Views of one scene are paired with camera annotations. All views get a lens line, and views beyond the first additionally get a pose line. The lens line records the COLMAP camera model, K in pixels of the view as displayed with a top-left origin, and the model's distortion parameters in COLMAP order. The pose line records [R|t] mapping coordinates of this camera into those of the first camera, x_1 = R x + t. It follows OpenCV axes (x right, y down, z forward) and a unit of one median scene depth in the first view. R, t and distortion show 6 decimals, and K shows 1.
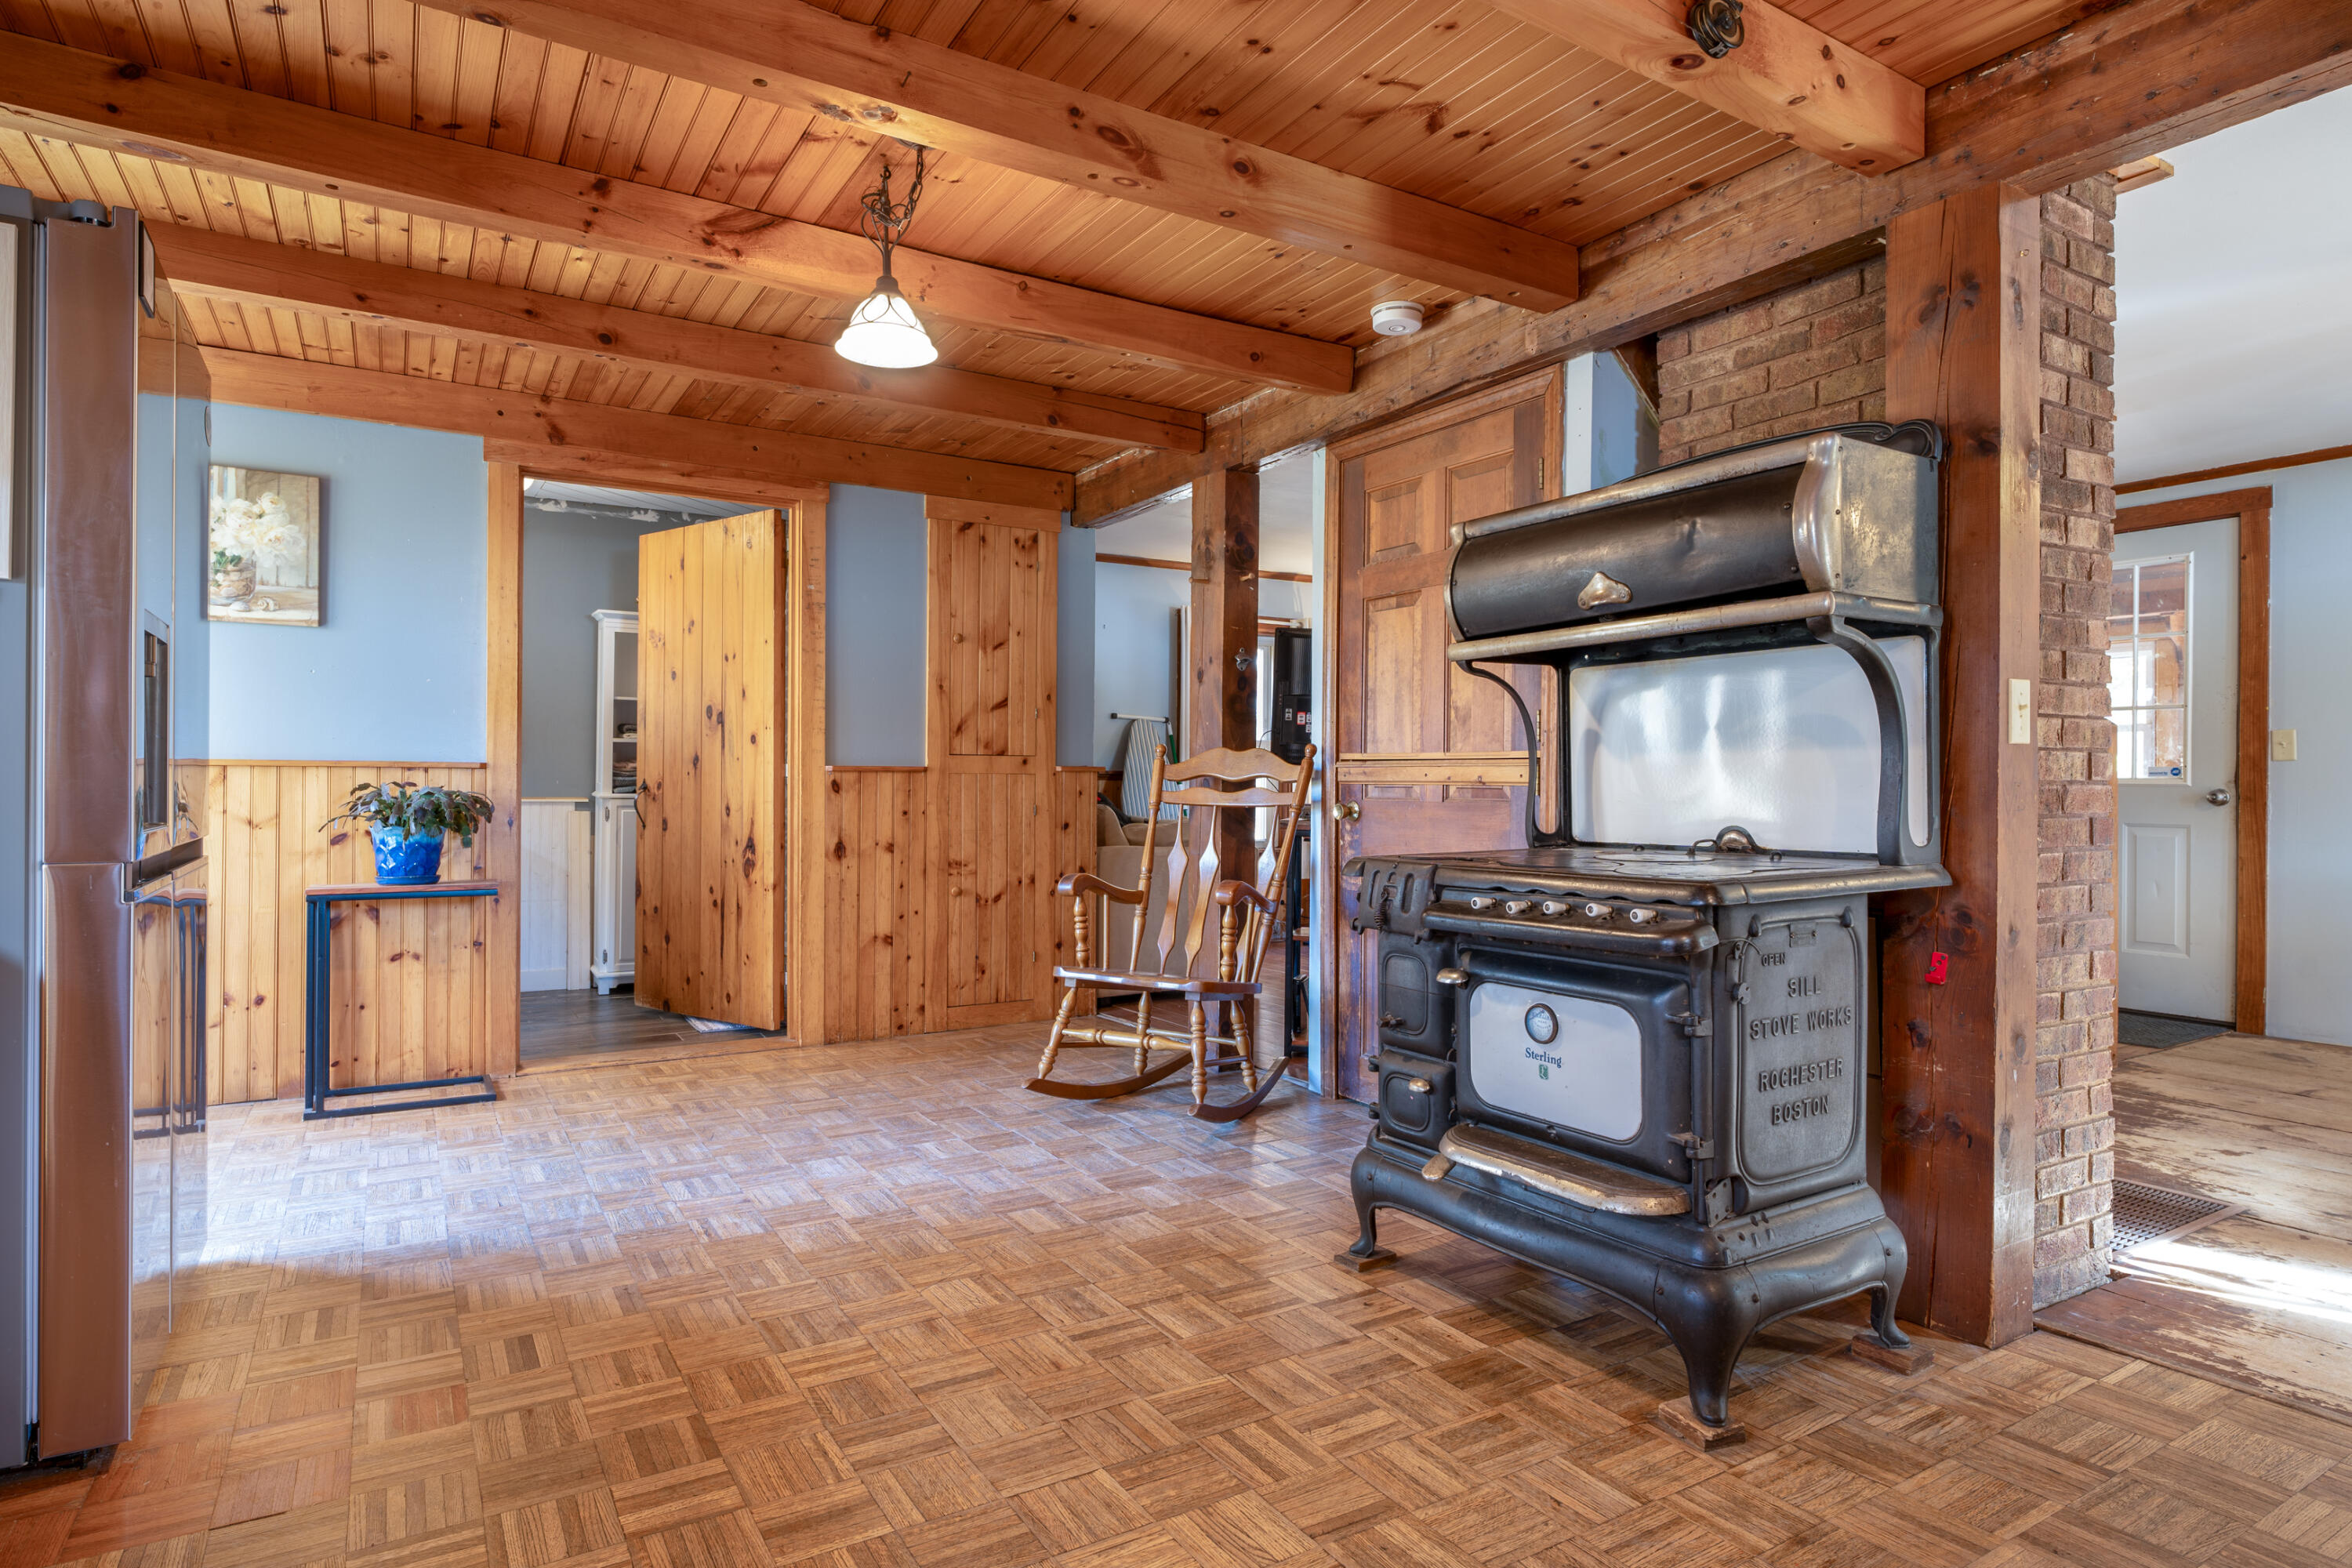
lens RADIAL K [[1272.8, 0, 1176.0], [0, 1272.8, 784.0], [0, 0, 1]] dist [-0.000337, -0.000295]
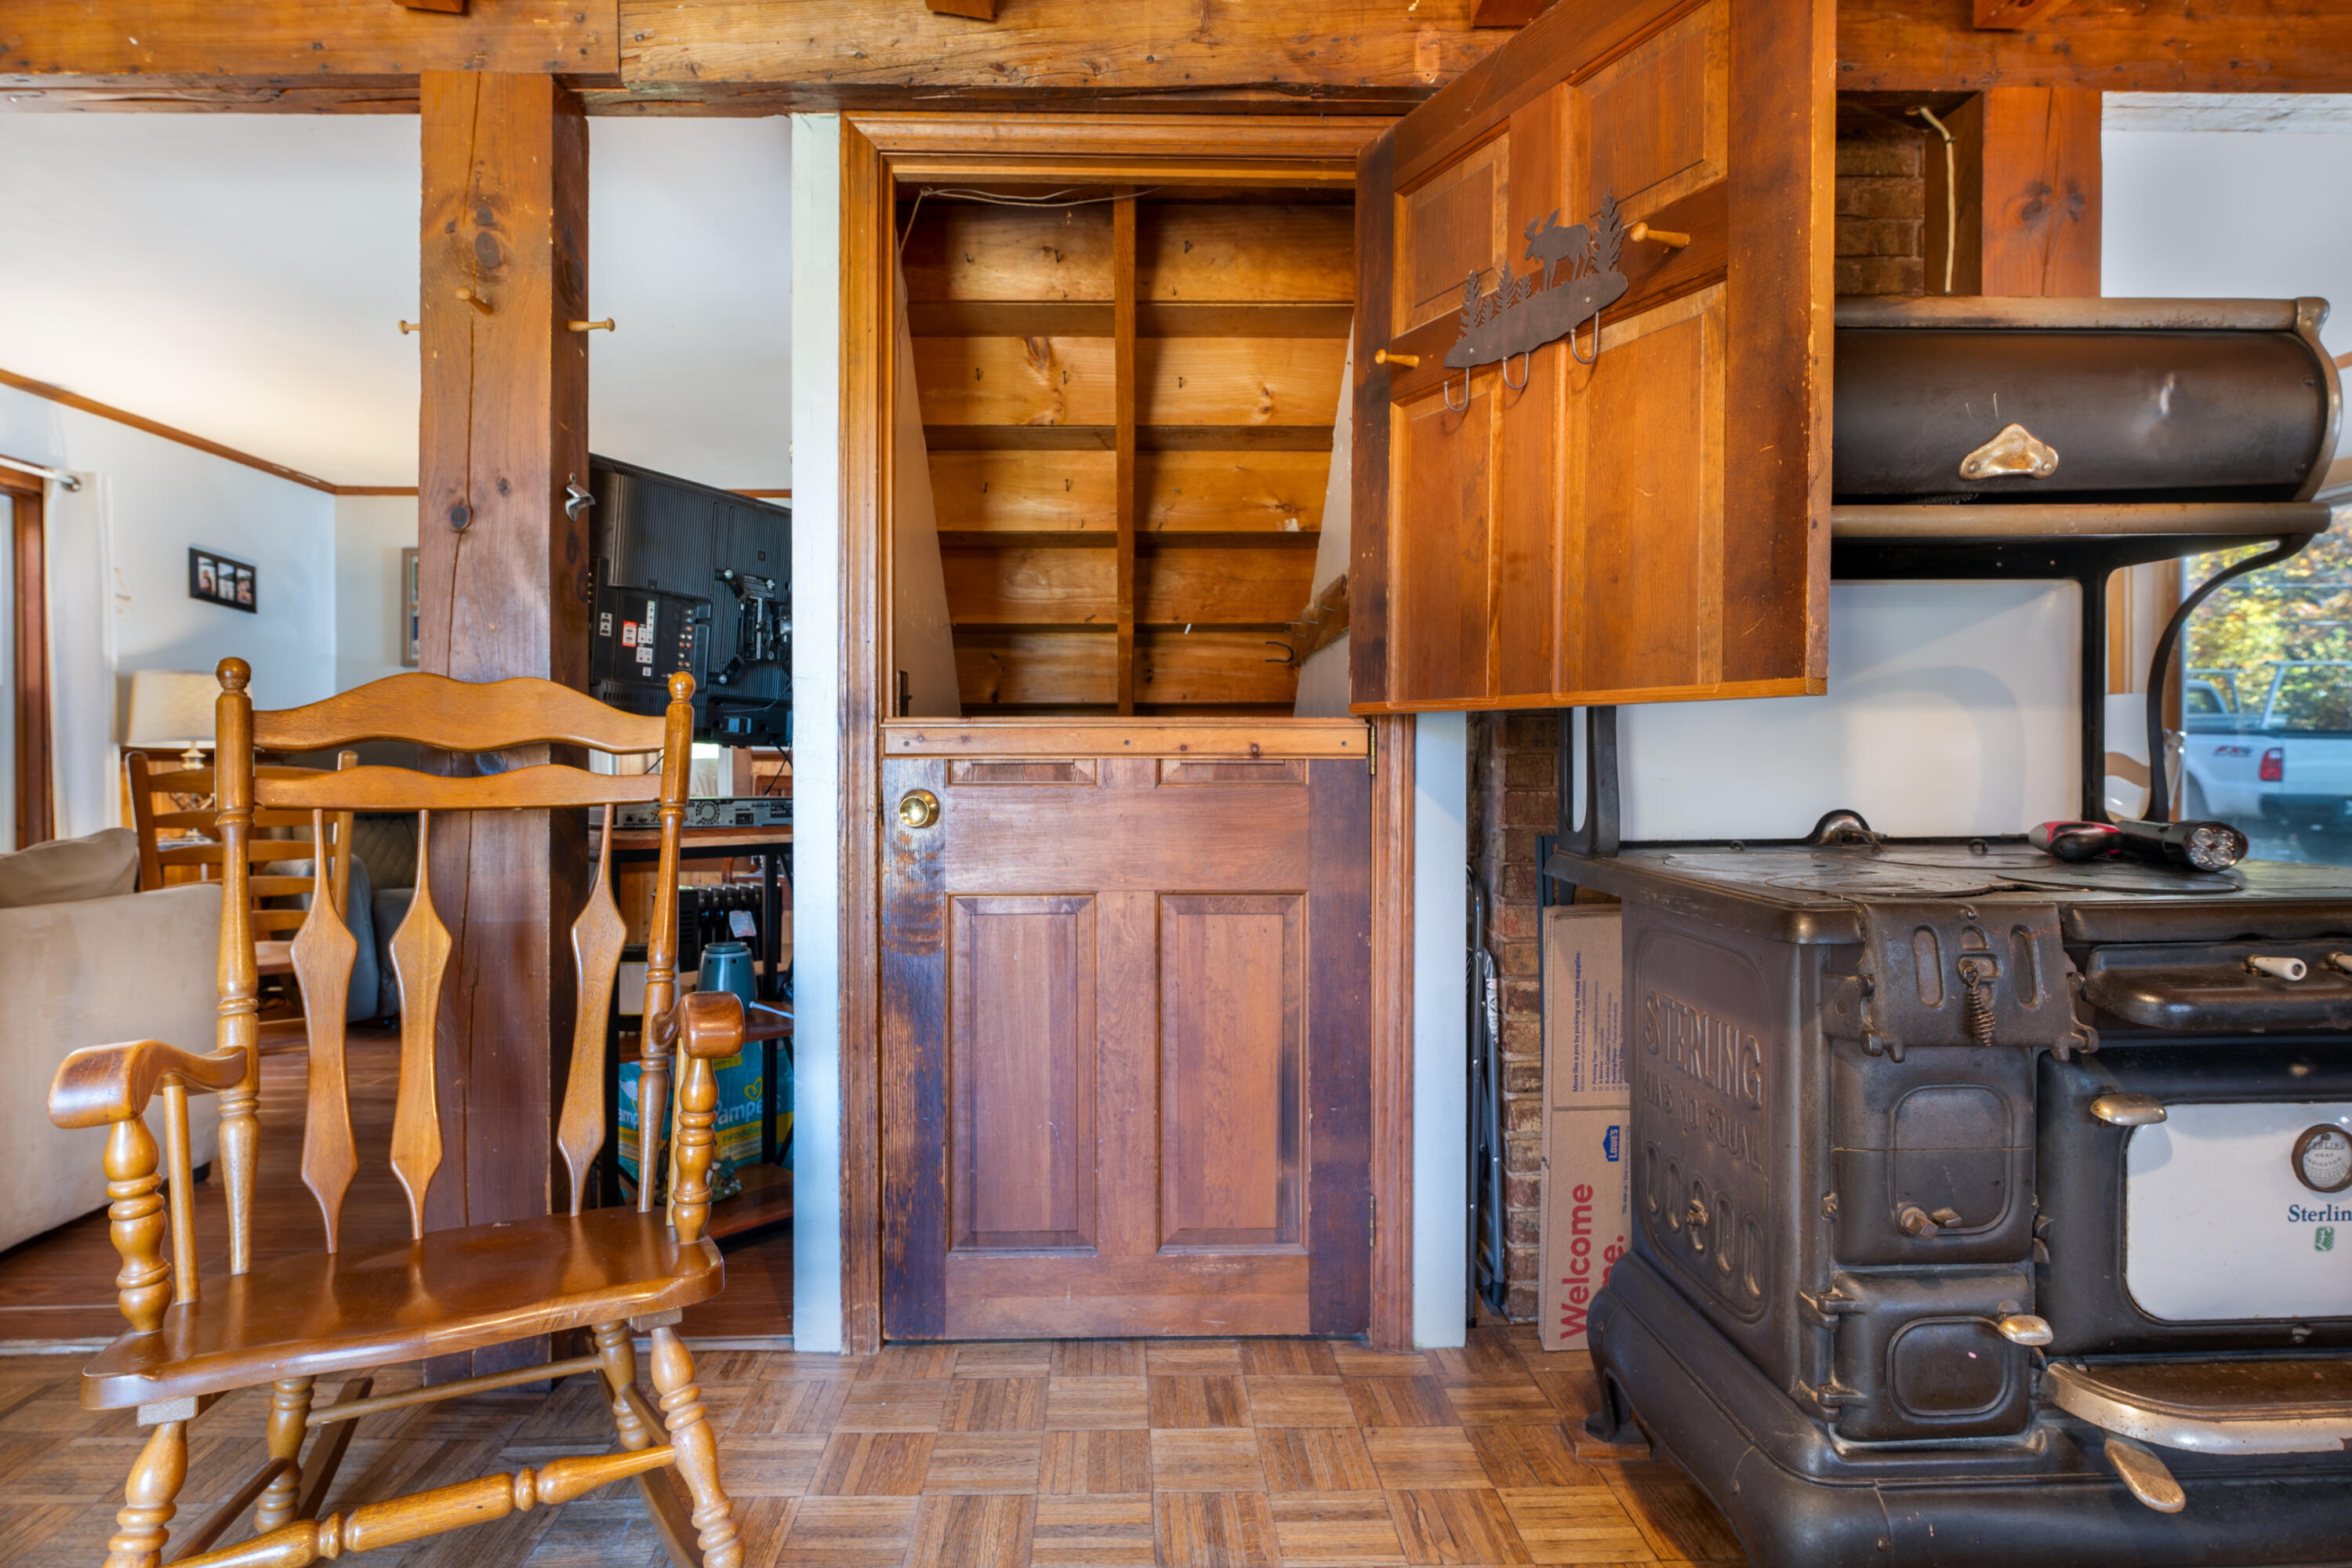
lens RADIAL K [[1146.1, 0, 1176.0], [0, 1146.1, 784.0], [0, 0, 1]] dist [0.002188, 0.000777]
pose [[0.455696, -0.037879, 0.889329, -0.258806], [0.012184, 0.999266, 0.036319, -0.007077], [-0.890052, -0.005714, 0.455823, 0.752930]]
